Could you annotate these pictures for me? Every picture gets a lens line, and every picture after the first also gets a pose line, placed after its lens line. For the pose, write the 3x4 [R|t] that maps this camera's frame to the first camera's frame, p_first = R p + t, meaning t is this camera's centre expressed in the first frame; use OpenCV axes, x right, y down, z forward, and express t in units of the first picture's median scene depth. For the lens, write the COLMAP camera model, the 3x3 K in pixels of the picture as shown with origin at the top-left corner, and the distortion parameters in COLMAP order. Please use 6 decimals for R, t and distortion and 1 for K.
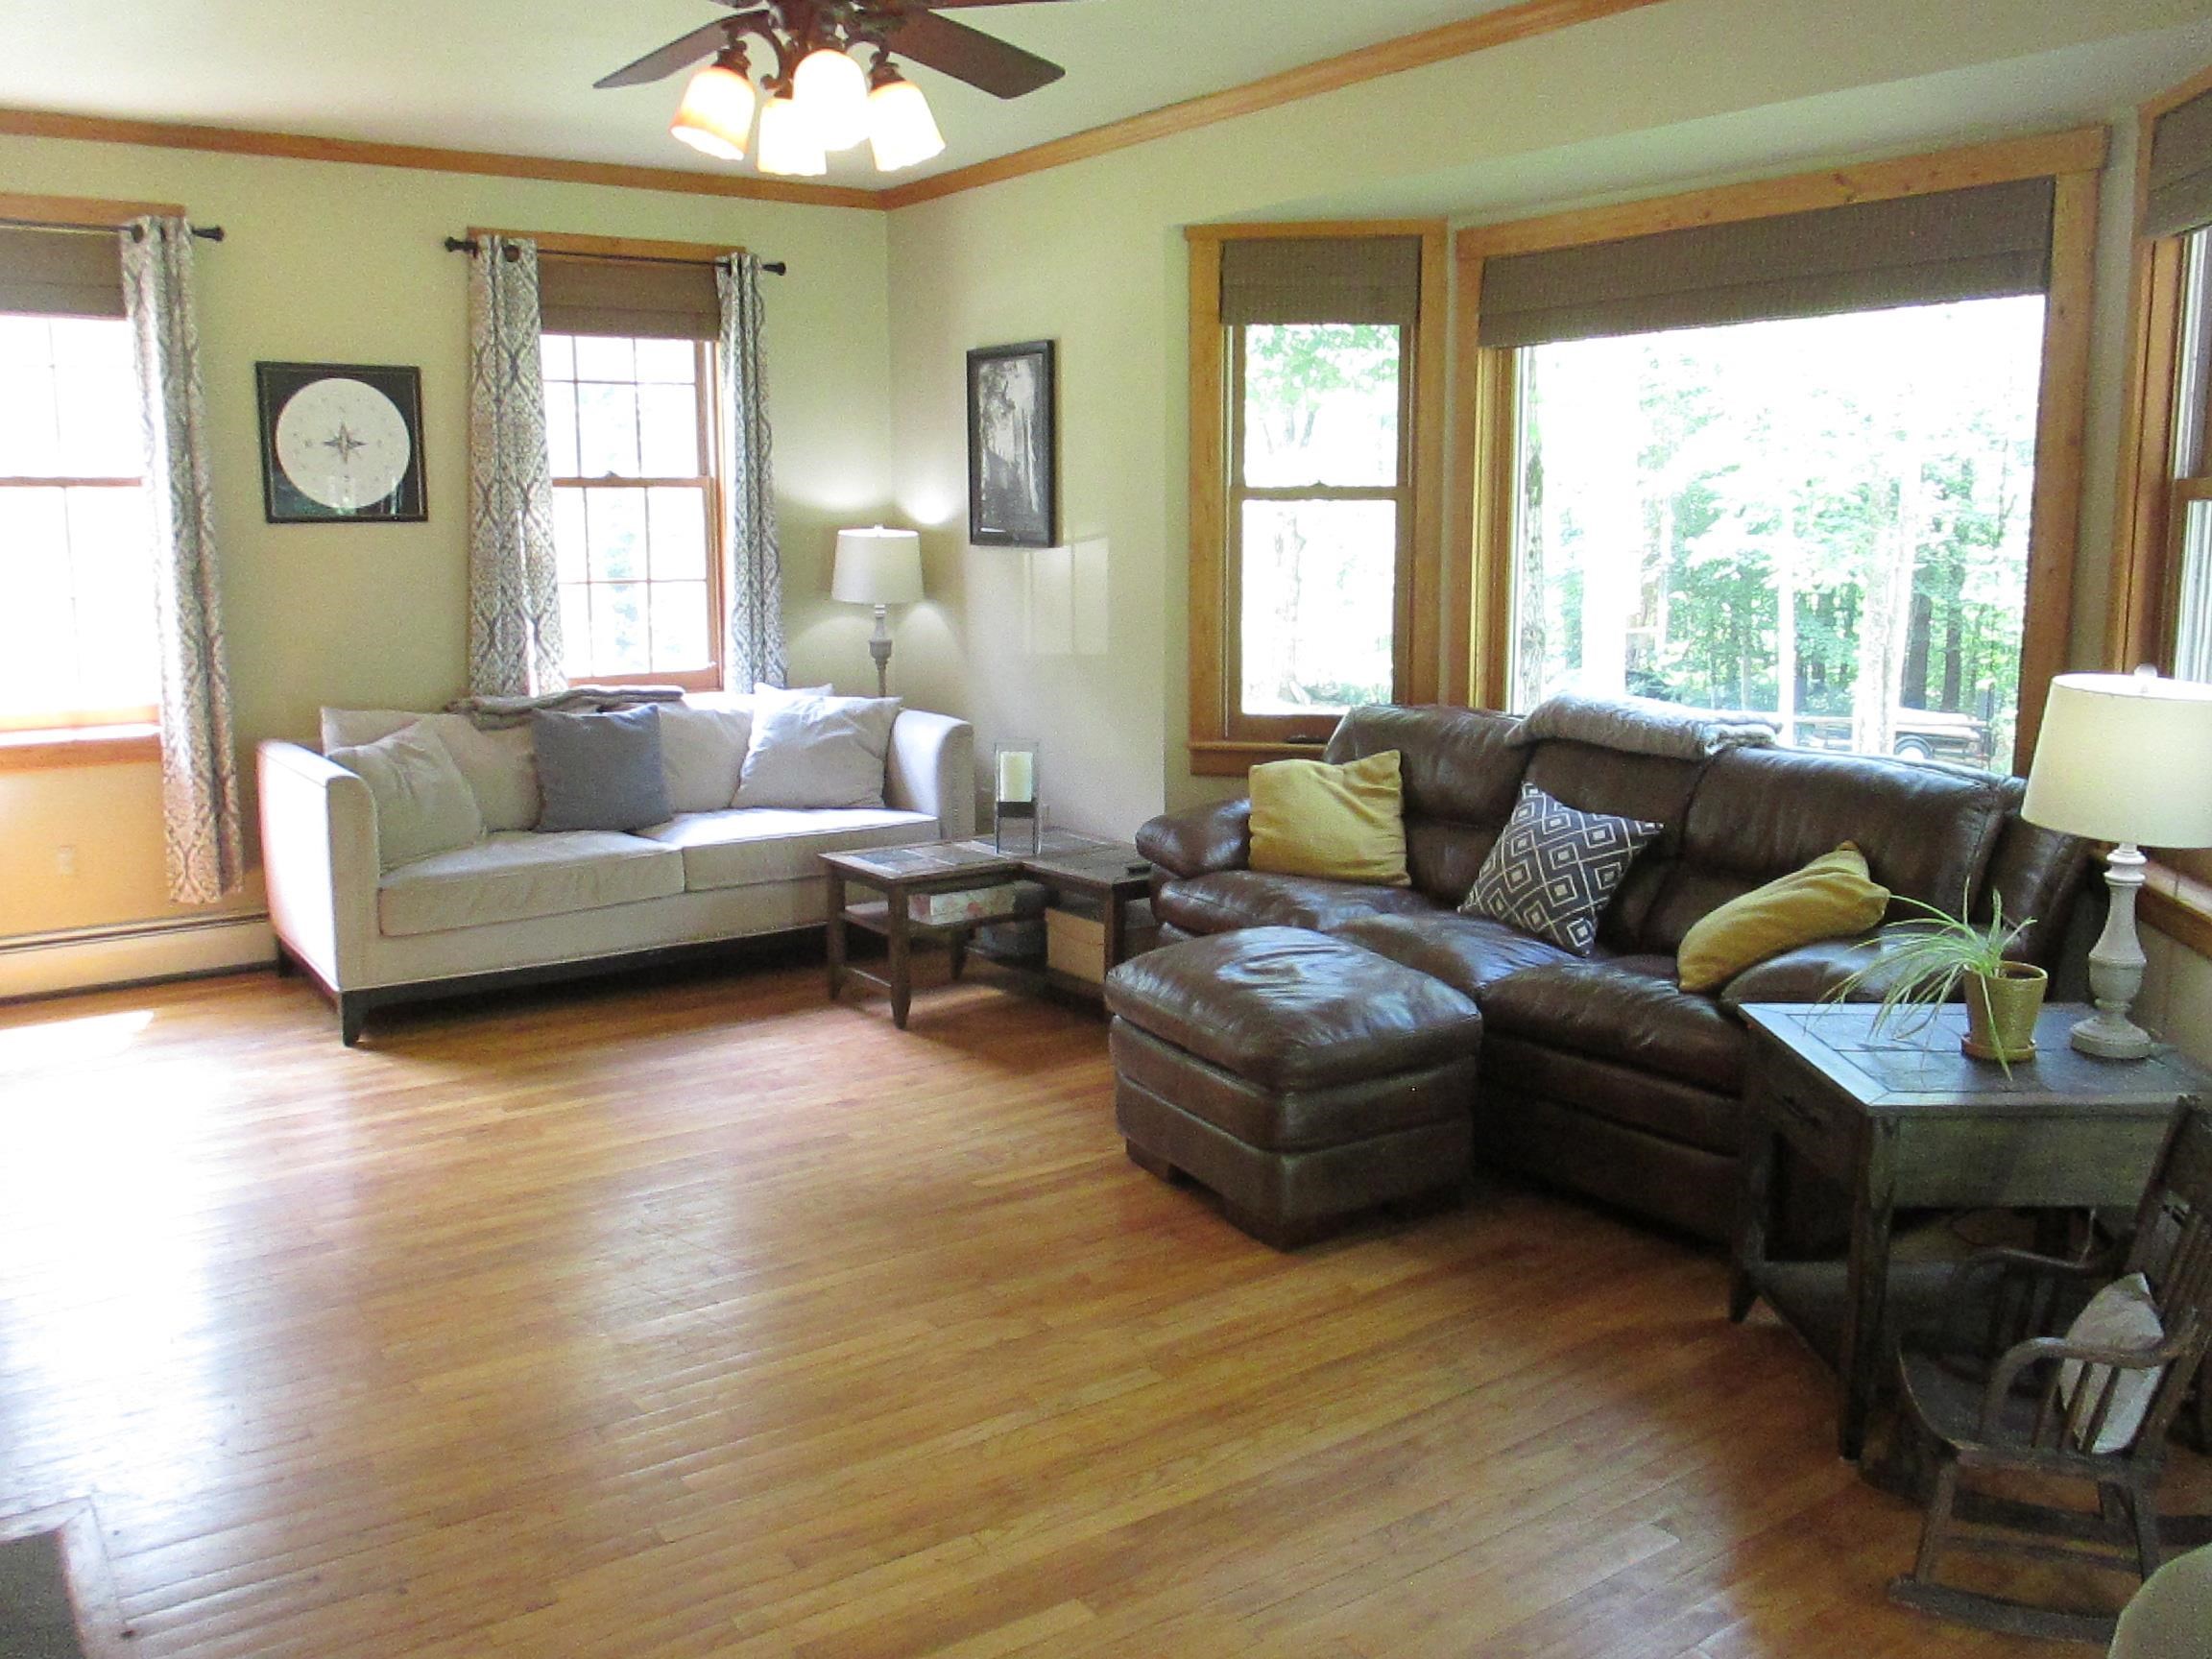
lens RADIAL K [[1829.3, 0, 1120.9], [0, 1829.3, 827.6], [0, 0, 1]] dist [-0.025596, -0.003272]
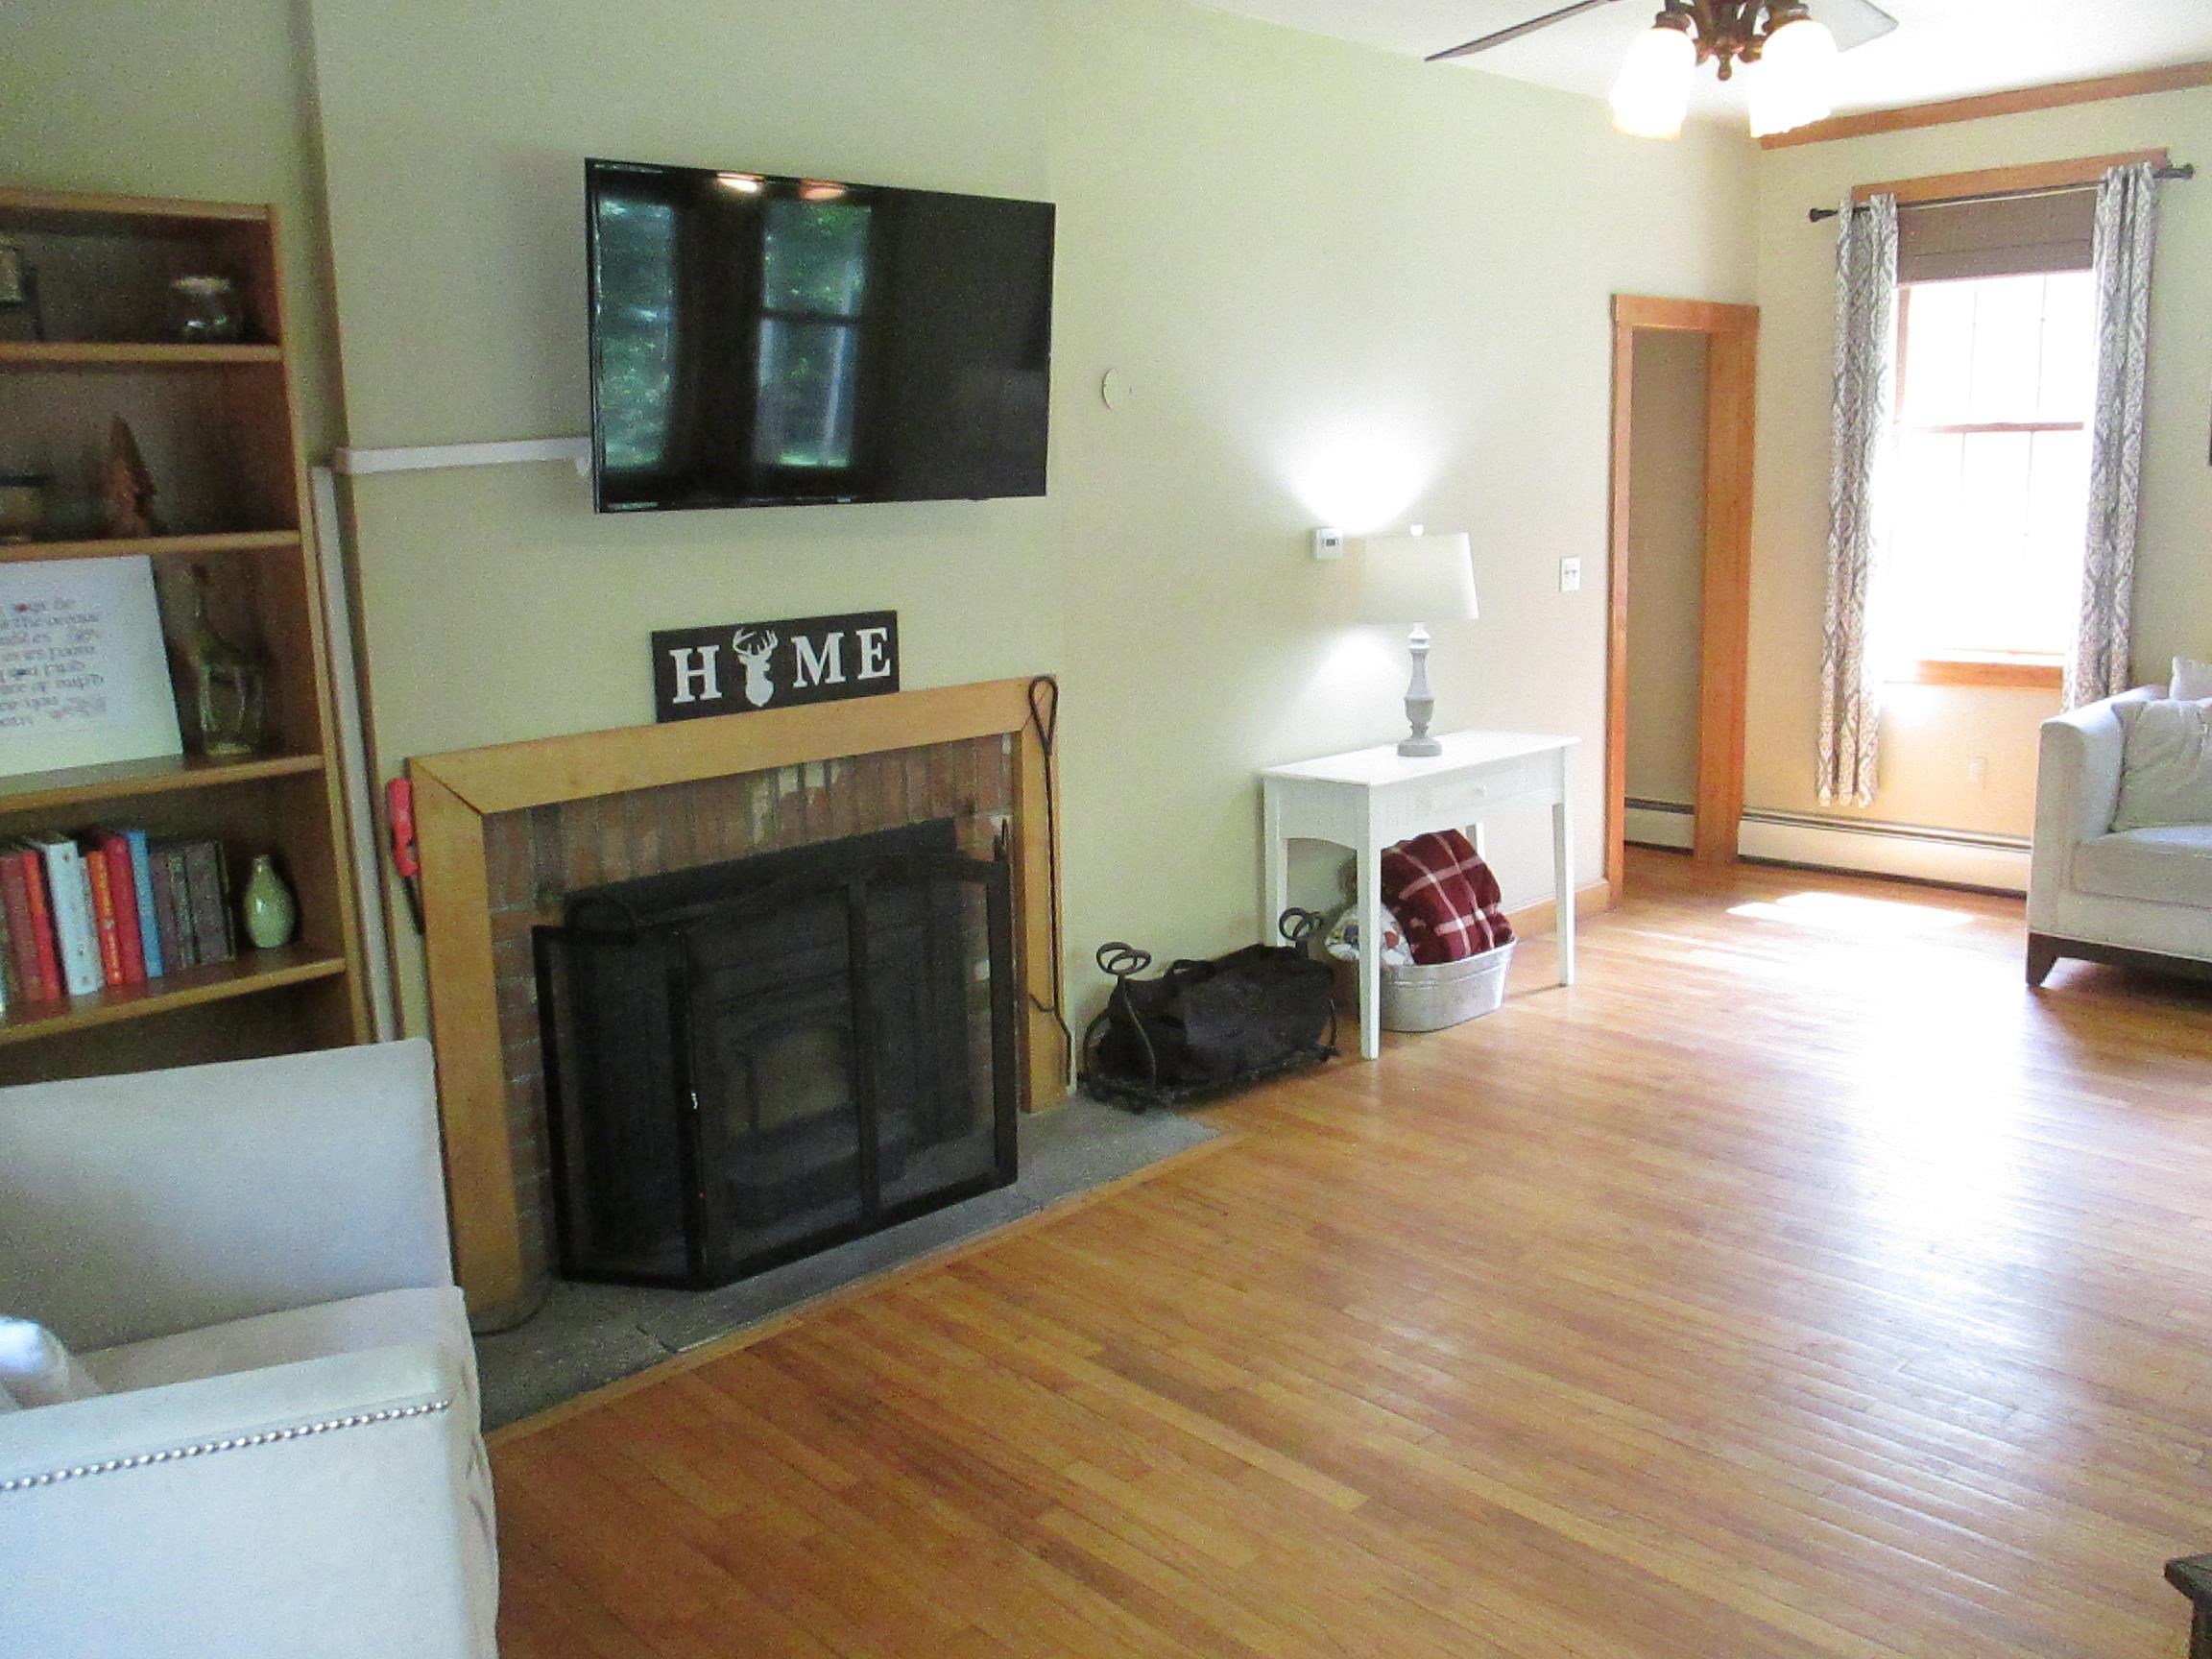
lens RADIAL K [[1829.3, 0, 1115.8], [0, 1829.3, 819.5], [0, 0, 1]] dist [-0.025596, -0.003272]
pose [[0.161731, 0.175858, -0.971039, 0.585781], [-0.140224, 0.978104, 0.153782, -0.069826], [0.976822, 0.111292, 0.182849, 0.393608]]
